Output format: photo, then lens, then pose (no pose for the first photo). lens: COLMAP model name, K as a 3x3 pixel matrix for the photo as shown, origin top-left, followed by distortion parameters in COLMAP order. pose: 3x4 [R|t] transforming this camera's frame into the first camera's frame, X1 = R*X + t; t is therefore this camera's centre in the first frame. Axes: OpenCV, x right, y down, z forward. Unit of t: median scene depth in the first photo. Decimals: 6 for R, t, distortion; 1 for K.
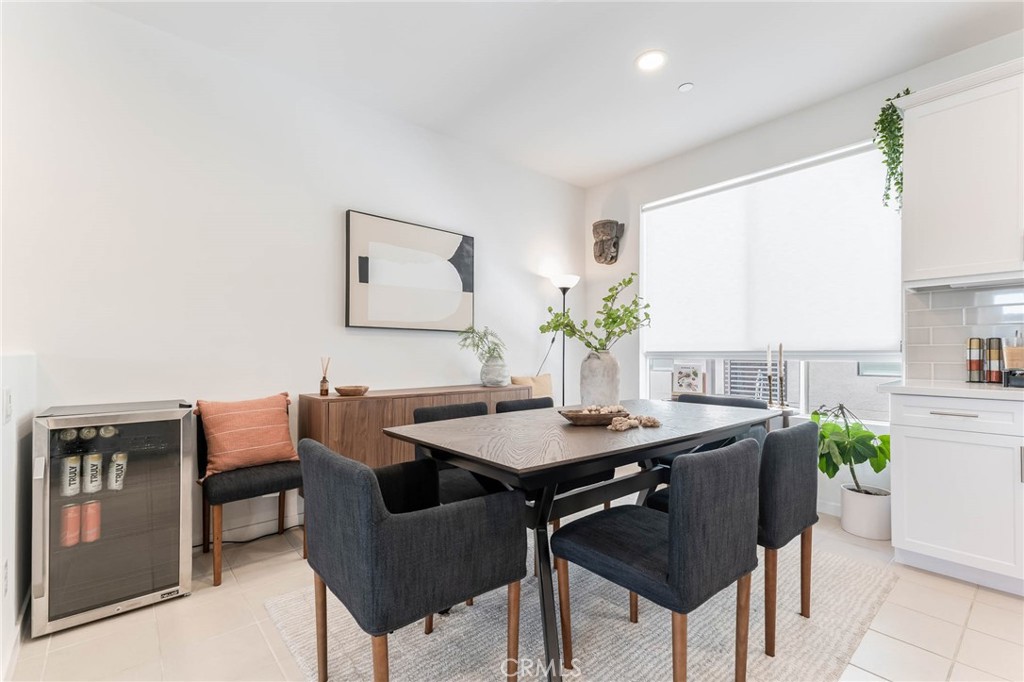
lens RADIAL K [[450.8, 0, 505.8], [0, 450.8, 348.7], [0, 0, 1]] dist [0.013221, -0.000014]
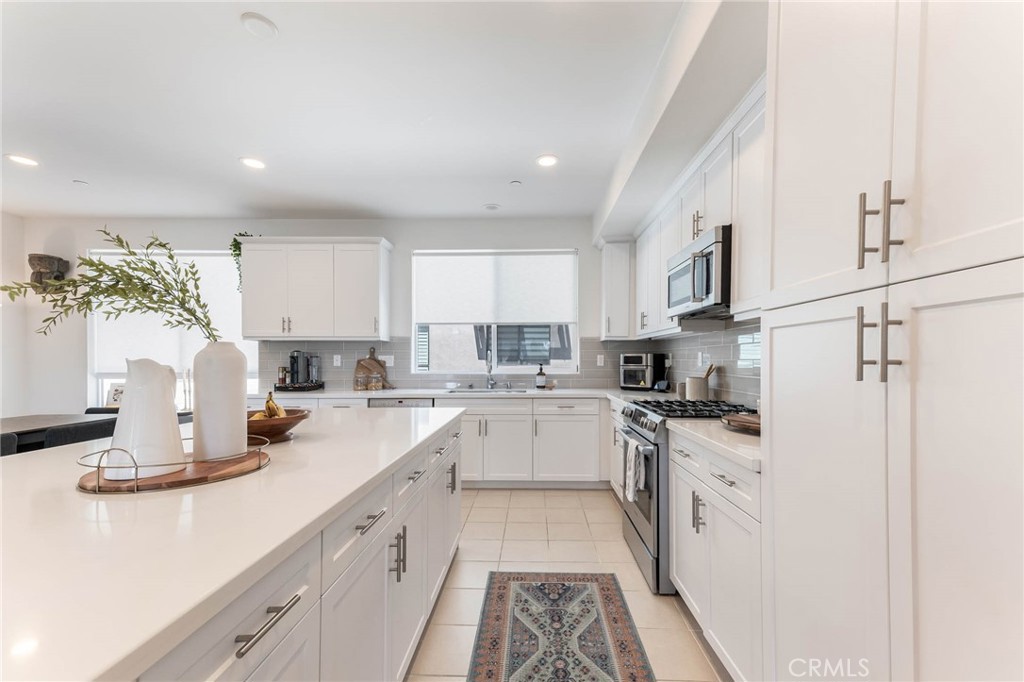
lens RADIAL K [[414.8, 0, 516.4], [0, 414.8, 365.8], [0, 0, 1]] dist [0.035401, 0.000396]
pose [[0.671250, -0.010721, 0.741153, 0.336236], [-0.004238, 0.999824, 0.018302, -0.060450], [-0.741219, -0.015426, 0.671086, -0.917573]]
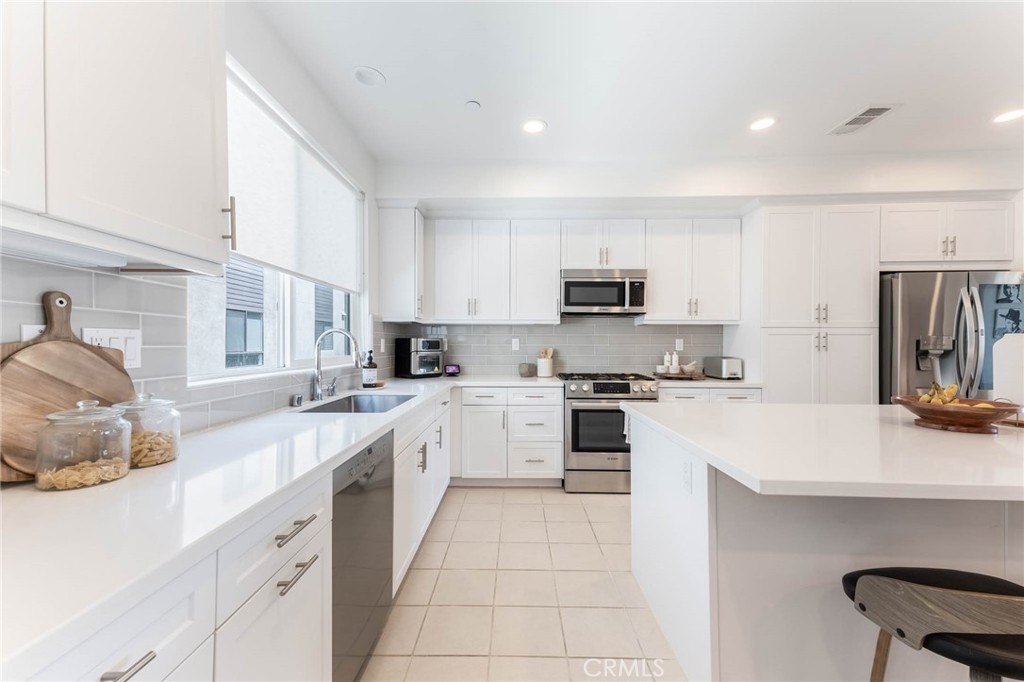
lens RADIAL K [[414.8, 0, 514.2], [0, 414.8, 344.8], [0, 0, 1]] dist [0.035401, 0.000396]
pose [[-0.759745, -0.001805, 0.650219, 0.621778], [-0.006199, 0.999971, -0.004467, -0.051615], [-0.650191, -0.007424, -0.759734, 0.698098]]
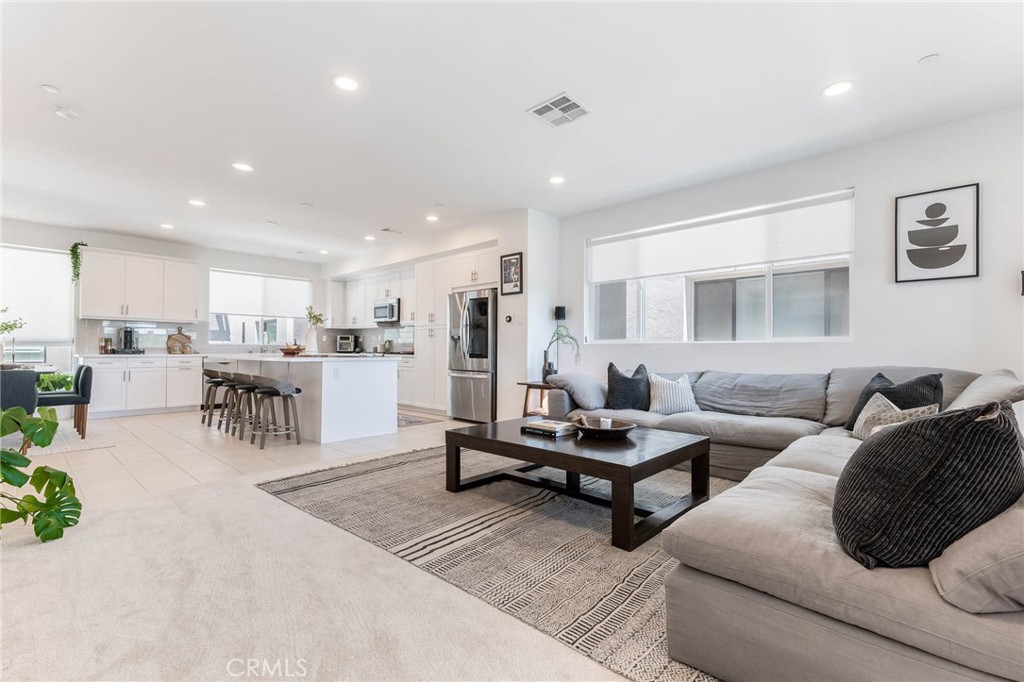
lens RADIAL K [[450.8, 0, 505.6], [0, 450.8, 342.8], [0, 0, 1]] dist [0.013221, -0.000014]
pose [[-0.127696, 0.013676, 0.991719, -1.882290], [-0.011216, 0.999821, -0.015232, 0.018726], [-0.991750, -0.013068, -0.127520, -0.999583]]
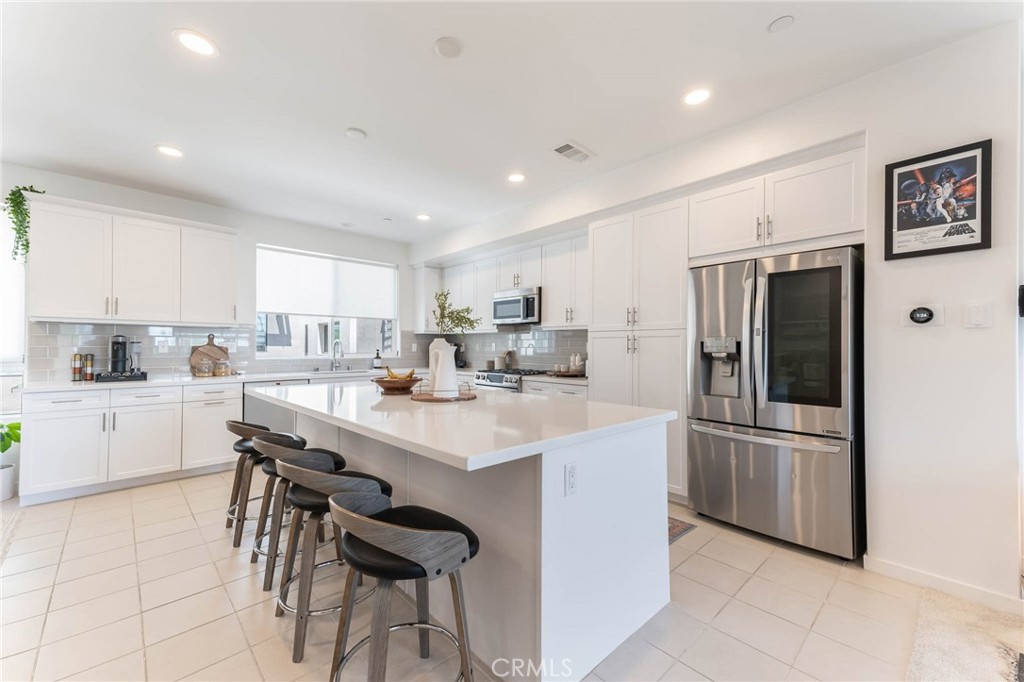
lens RADIAL K [[414.8, 0, 501.6], [0, 414.8, 343.0], [0, 0, 1]] dist [0.035401, 0.000396]
pose [[-0.040814, 0.010586, 0.999111, -0.550294], [-0.010092, 0.999888, -0.011007, -0.057117], [-0.999116, -0.010532, -0.040703, -0.438955]]
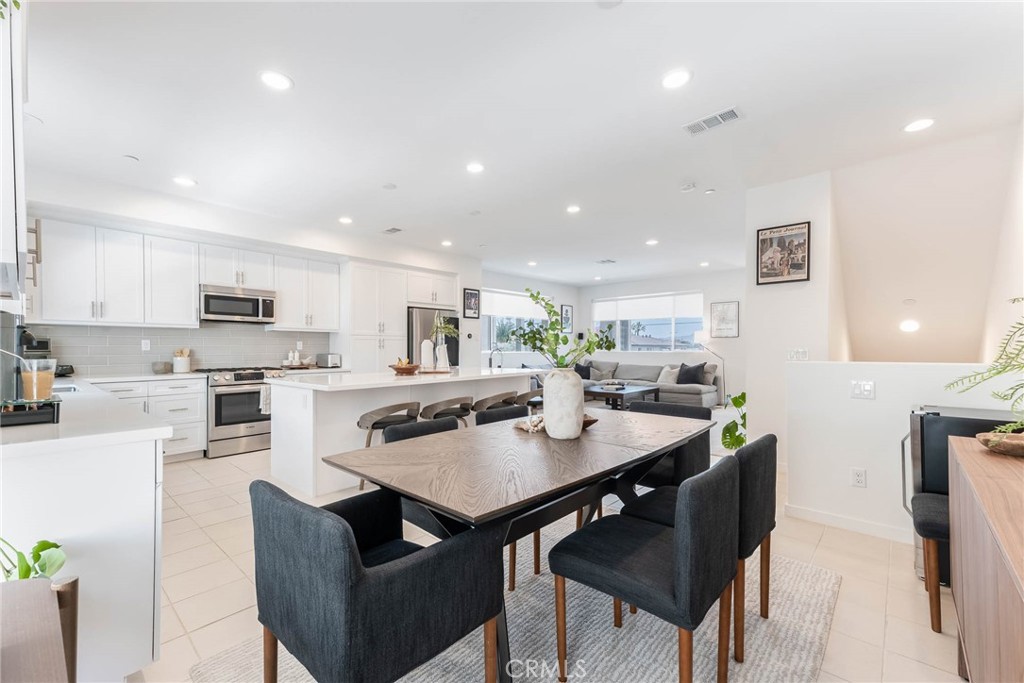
lens RADIAL K [[414.8, 0, 488.9], [0, 414.8, 347.3], [0, 0, 1]] dist [0.035401, 0.000396]
pose [[-0.995166, 0.002908, -0.098162, 0.389019], [0.003904, 0.999943, -0.009960, -0.027907], [0.098127, -0.010295, -0.995121, 1.404230]]
